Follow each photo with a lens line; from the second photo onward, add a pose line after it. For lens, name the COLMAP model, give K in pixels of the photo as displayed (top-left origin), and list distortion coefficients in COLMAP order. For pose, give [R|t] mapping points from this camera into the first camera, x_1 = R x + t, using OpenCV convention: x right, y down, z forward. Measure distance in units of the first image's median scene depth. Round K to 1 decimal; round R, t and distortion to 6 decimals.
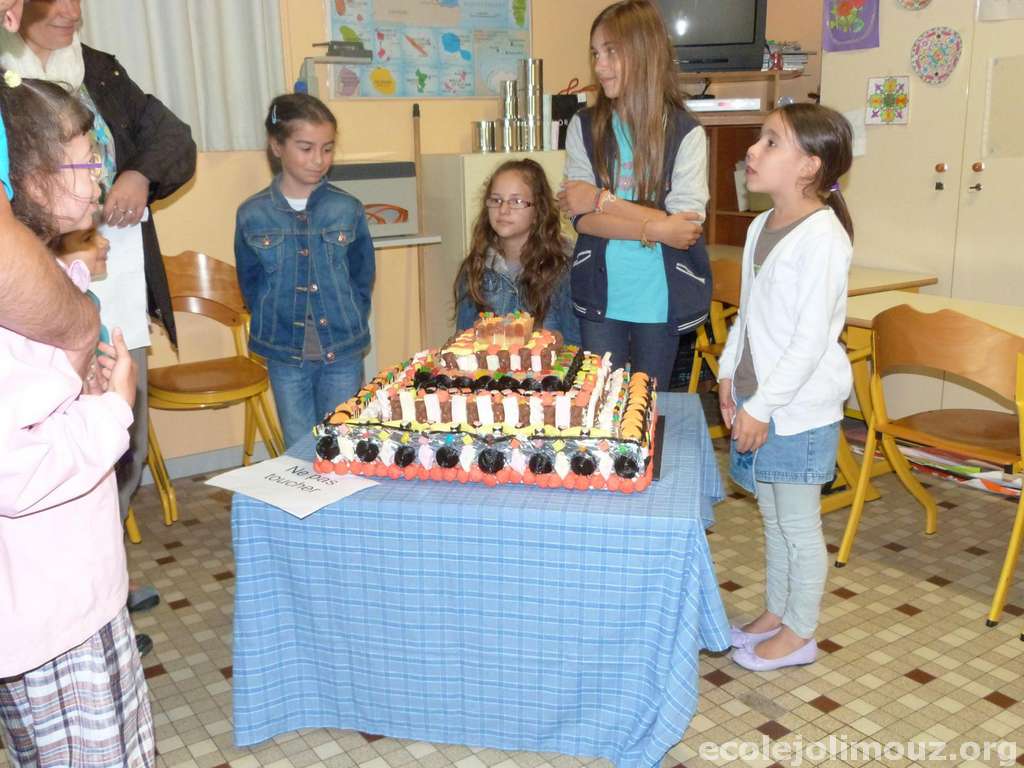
lens RADIAL K [[980.7, 0, 512.3], [0, 980.7, 385.3], [0, 0, 1]] dist [-0.016282, 0.000000]
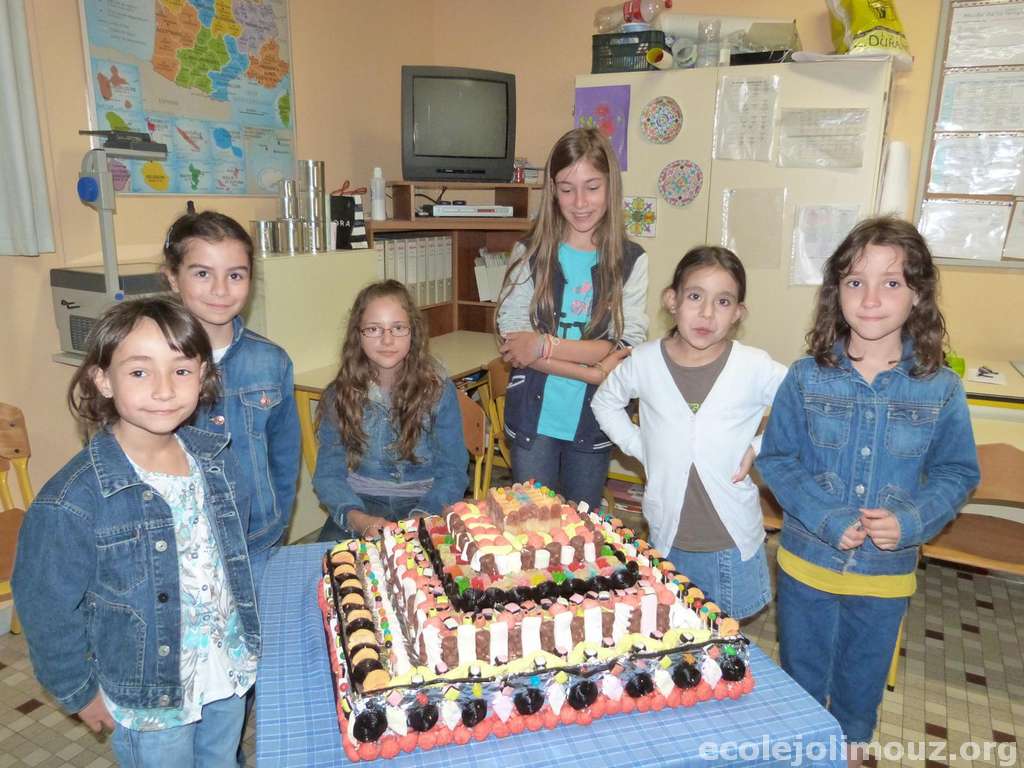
lens RADIAL K [[754.6, 0, 512.2], [0, 754.6, 383.3], [0, 0, 1]] dist [-0.041754, 0.010400]
pose [[0.882203, -0.072291, 0.465288, -0.181646], [0.081338, 0.996686, 0.000633, -0.096951], [-0.463792, 0.037287, 0.885159, 0.253630]]
